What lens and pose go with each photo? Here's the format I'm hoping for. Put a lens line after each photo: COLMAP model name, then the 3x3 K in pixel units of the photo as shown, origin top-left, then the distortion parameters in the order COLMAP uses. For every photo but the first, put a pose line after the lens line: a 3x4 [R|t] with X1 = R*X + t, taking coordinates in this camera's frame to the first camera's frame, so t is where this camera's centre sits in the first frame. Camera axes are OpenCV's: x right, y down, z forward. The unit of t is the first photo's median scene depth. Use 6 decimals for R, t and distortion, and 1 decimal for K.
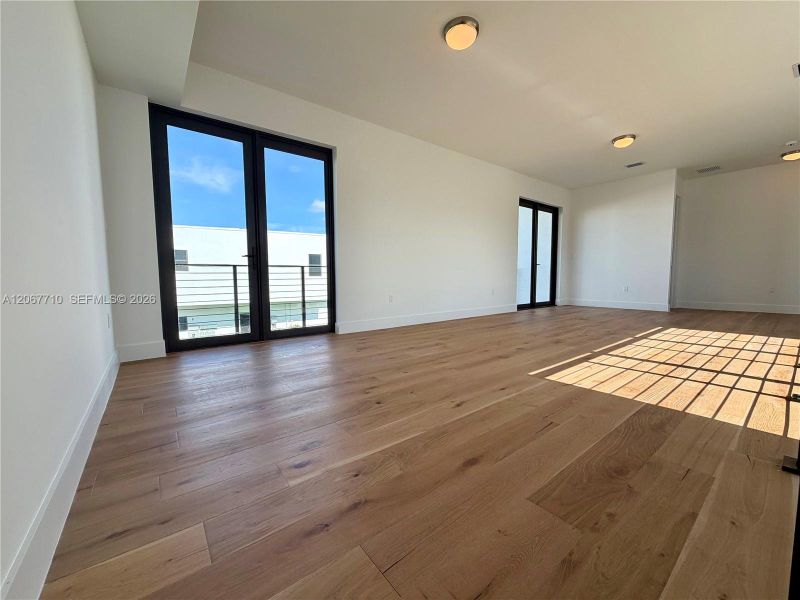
lens RADIAL K [[317.0, 0, 396.7], [0, 317.0, 302.4], [0, 0, 1]] dist [-0.001859, -0.001084]
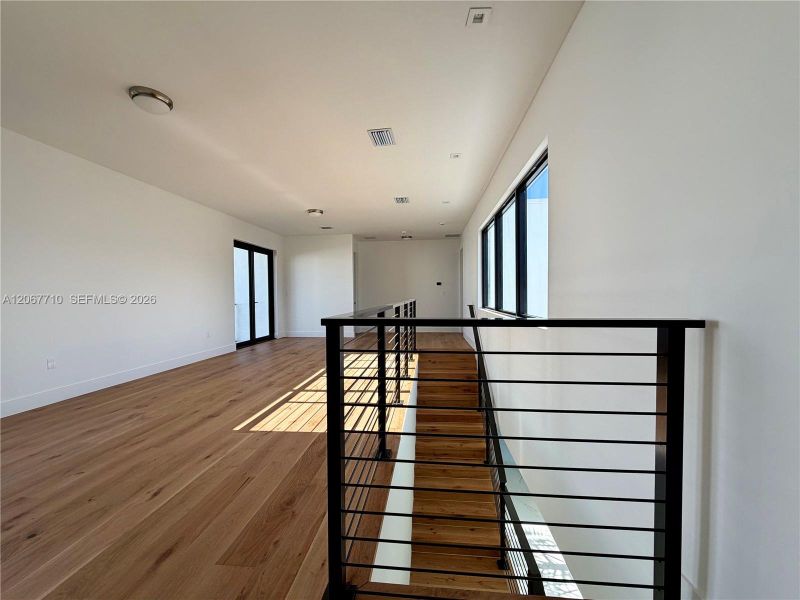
lens RADIAL K [[317.0, 0, 403.7], [0, 317.0, 298.9], [0, 0, 1]] dist [-0.001859, -0.001084]
pose [[0.680060, -0.018092, 0.732933, 0.007662], [0.064776, 0.997269, -0.035487, -0.152820], [-0.730289, 0.071610, 0.679375, -0.214365]]
